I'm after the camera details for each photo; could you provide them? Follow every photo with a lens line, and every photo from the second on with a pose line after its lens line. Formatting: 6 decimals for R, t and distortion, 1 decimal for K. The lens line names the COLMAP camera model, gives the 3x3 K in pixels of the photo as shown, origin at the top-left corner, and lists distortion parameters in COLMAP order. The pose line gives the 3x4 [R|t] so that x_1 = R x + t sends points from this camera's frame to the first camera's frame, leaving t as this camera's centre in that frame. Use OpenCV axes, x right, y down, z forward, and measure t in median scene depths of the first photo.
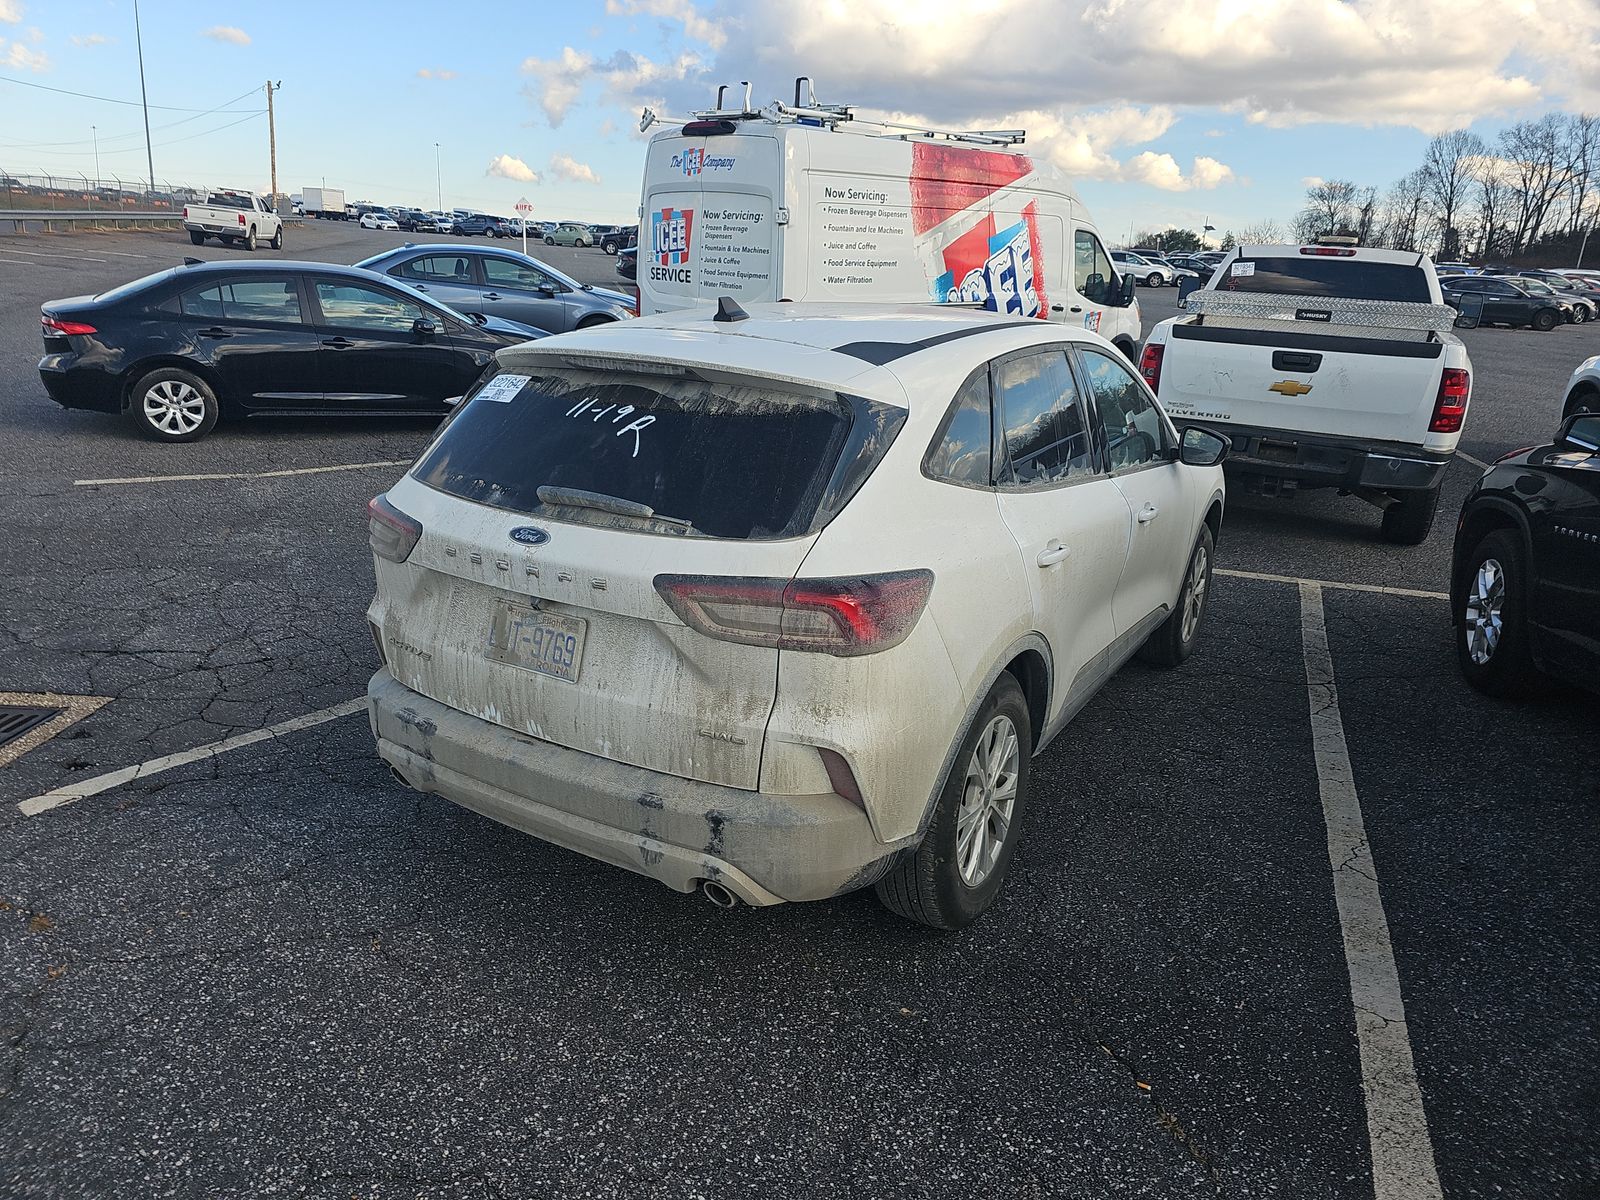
lens RADIAL K [[1063.9, 0, 797.3], [0, 1063.9, 588.2], [0, 0, 1]] dist [0.044307, -0.045792]
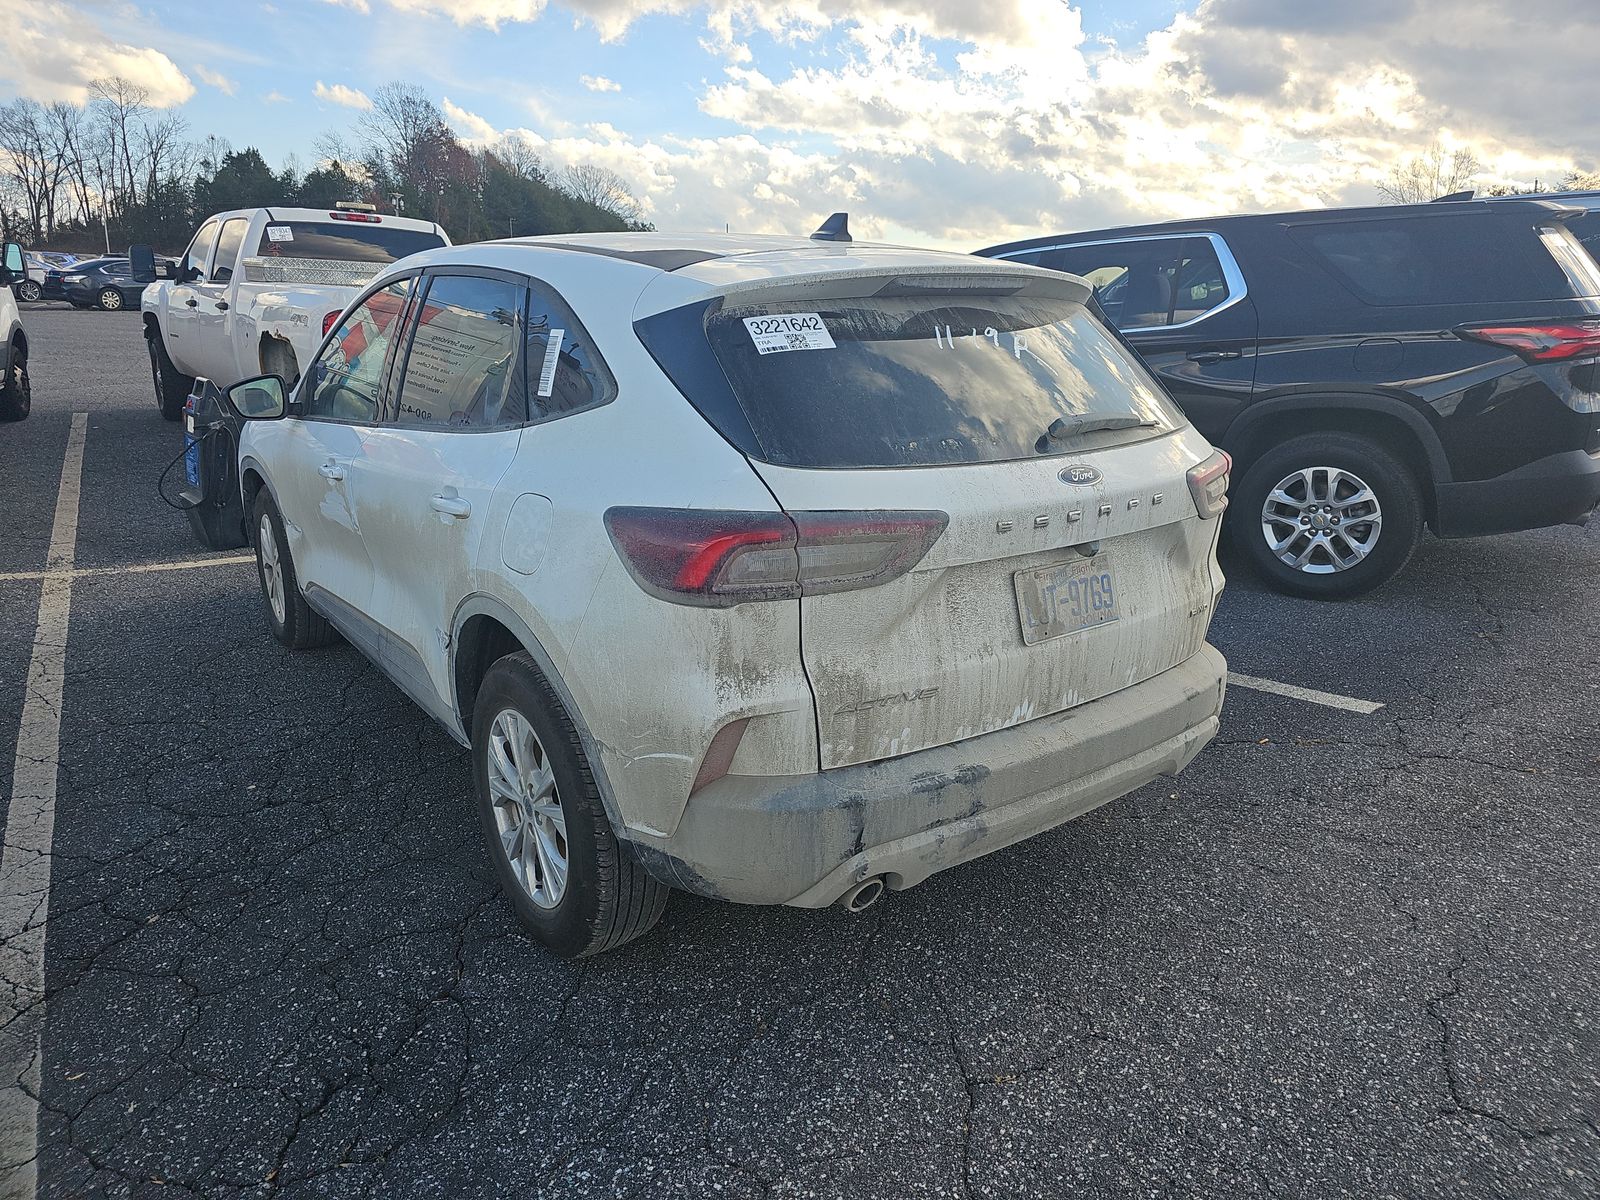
lens RADIAL K [[1063.9, 0, 792.6], [0, 1063.9, 605.1], [0, 0, 1]] dist [0.044307, -0.045792]
pose [[0.372416, -0.285733, 0.882985, -0.995189], [0.265956, 0.944380, 0.193428, -0.157545], [-0.889142, 0.162799, 0.427695, 0.748431]]
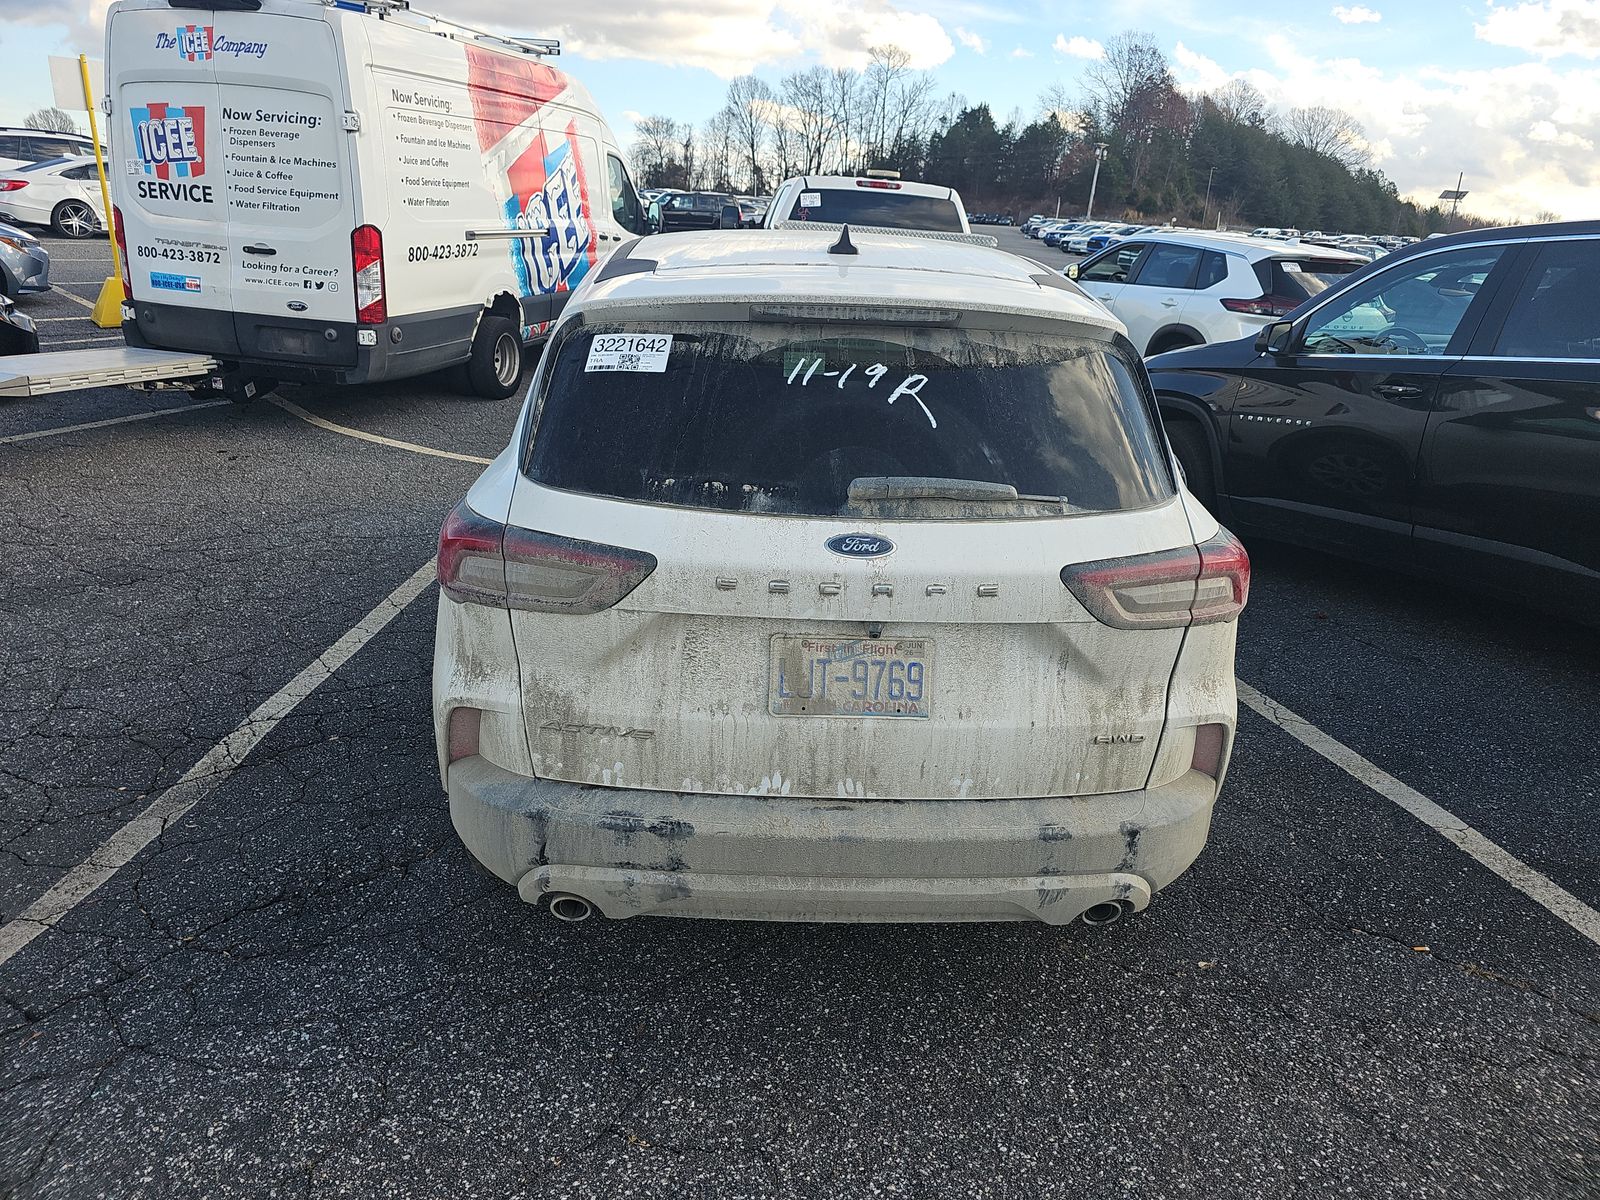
lens RADIAL K [[1063.9, 0, 797.3], [0, 1063.9, 588.5], [0, 0, 1]] dist [0.044307, -0.045792]
pose [[0.838088, -0.173204, 0.517310, -0.602722], [0.140897, 0.984811, 0.101465, -0.089230], [-0.527027, -0.012149, 0.849762, 0.331889]]
